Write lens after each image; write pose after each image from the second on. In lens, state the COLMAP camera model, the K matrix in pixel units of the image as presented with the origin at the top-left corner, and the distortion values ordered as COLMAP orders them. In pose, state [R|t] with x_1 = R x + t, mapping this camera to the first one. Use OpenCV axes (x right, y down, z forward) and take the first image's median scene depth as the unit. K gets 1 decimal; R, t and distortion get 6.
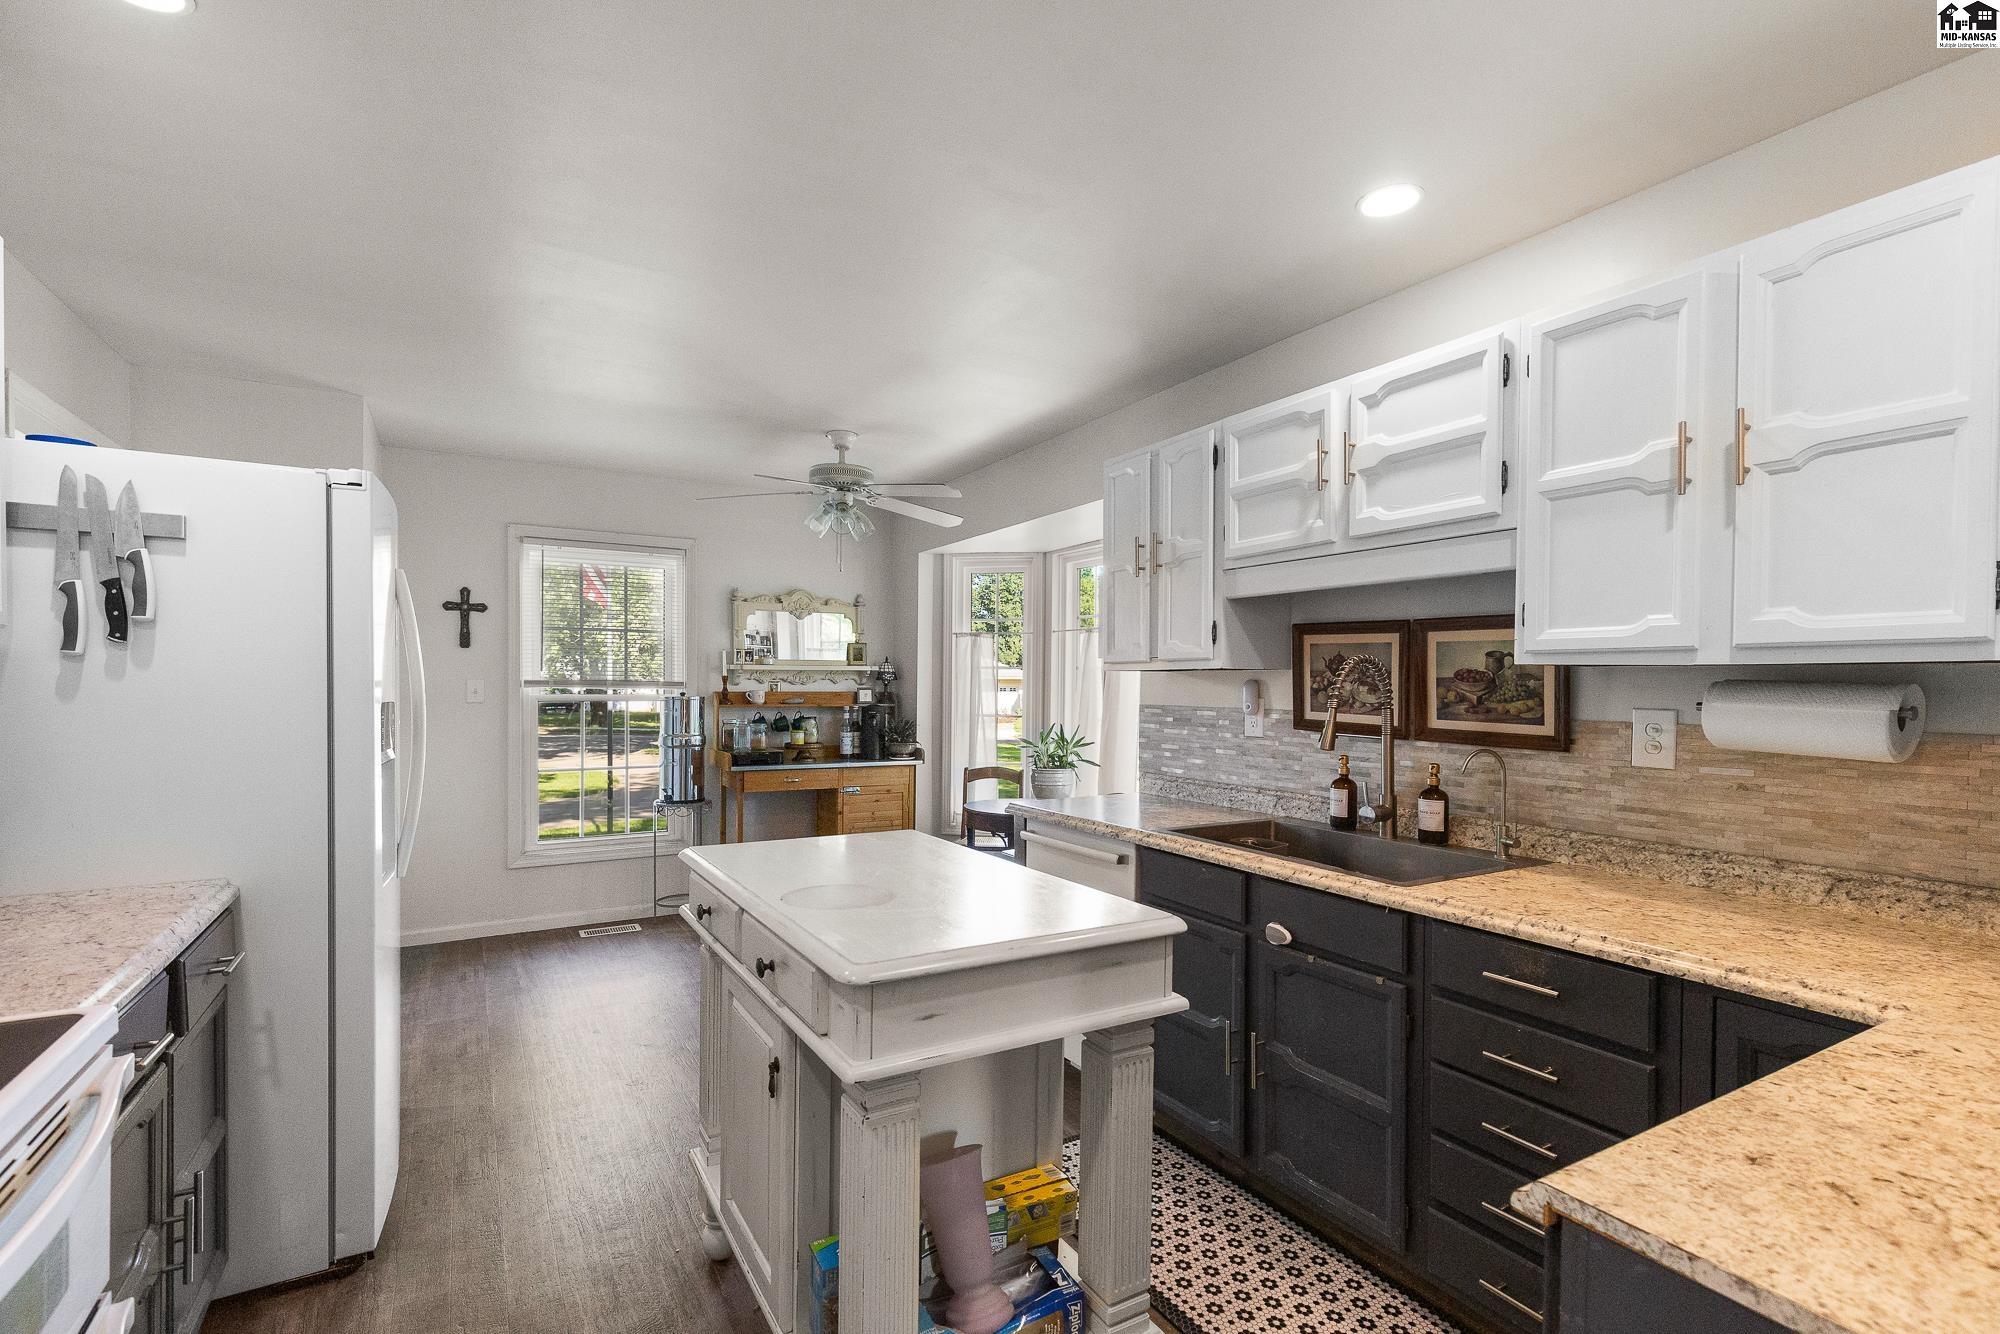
lens RADIAL K [[913.0, 0, 994.2], [0, 913.0, 701.0], [0, 0, 1]] dist [0.008742, -0.004014]
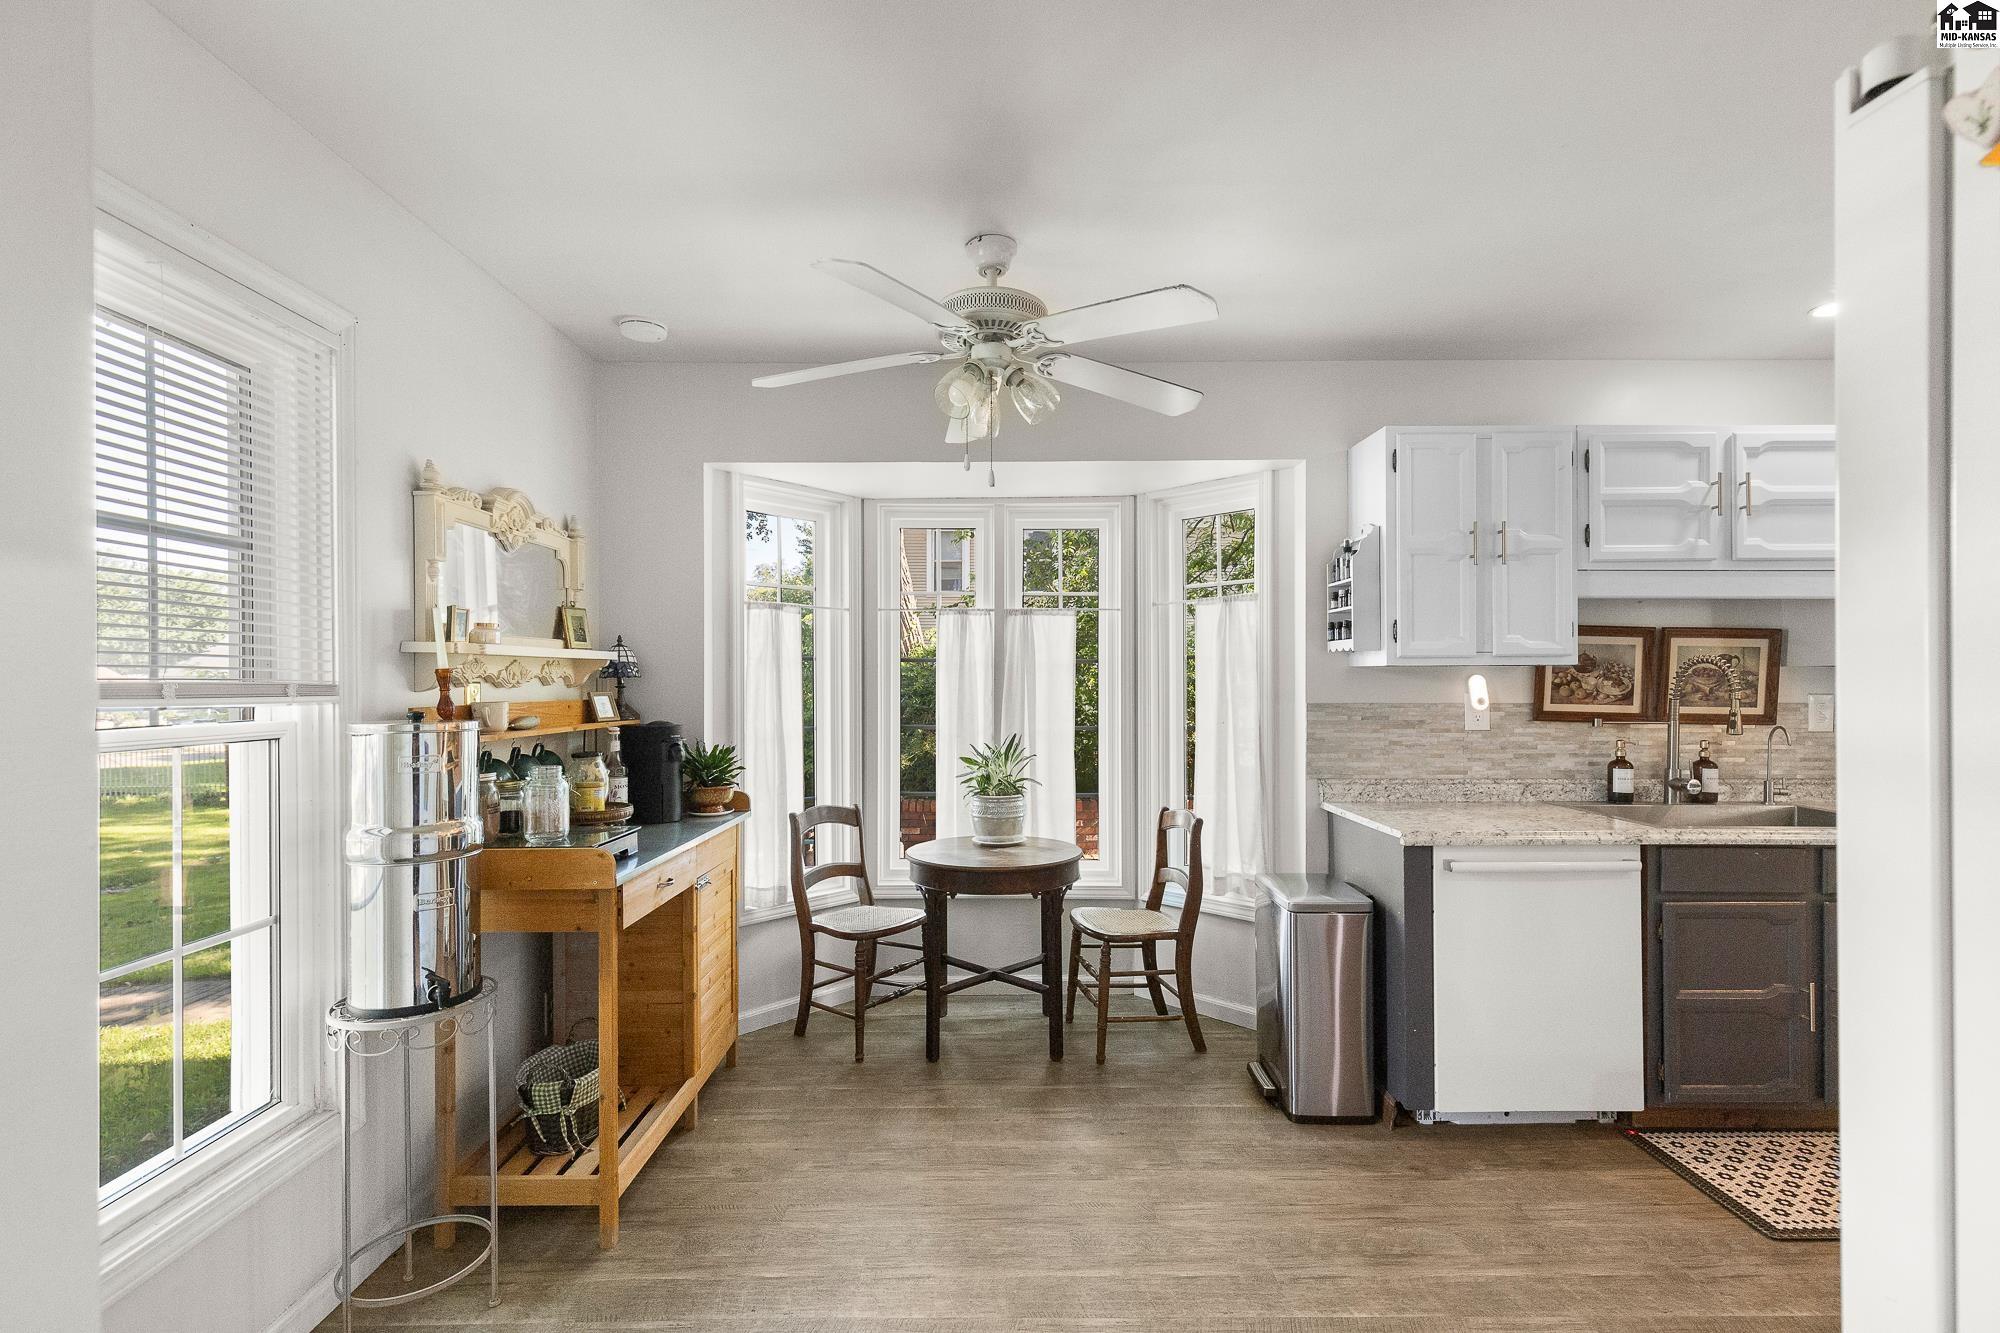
lens RADIAL K [[913.0, 0, 990.0], [0, 913.0, 681.6], [0, 0, 1]] dist [0.008742, -0.004014]
pose [[0.480866, -0.010403, 0.876732, -1.023210], [0.021217, 0.999775, 0.000226, -0.032610], [-0.876537, 0.018493, 0.480978, 1.135143]]
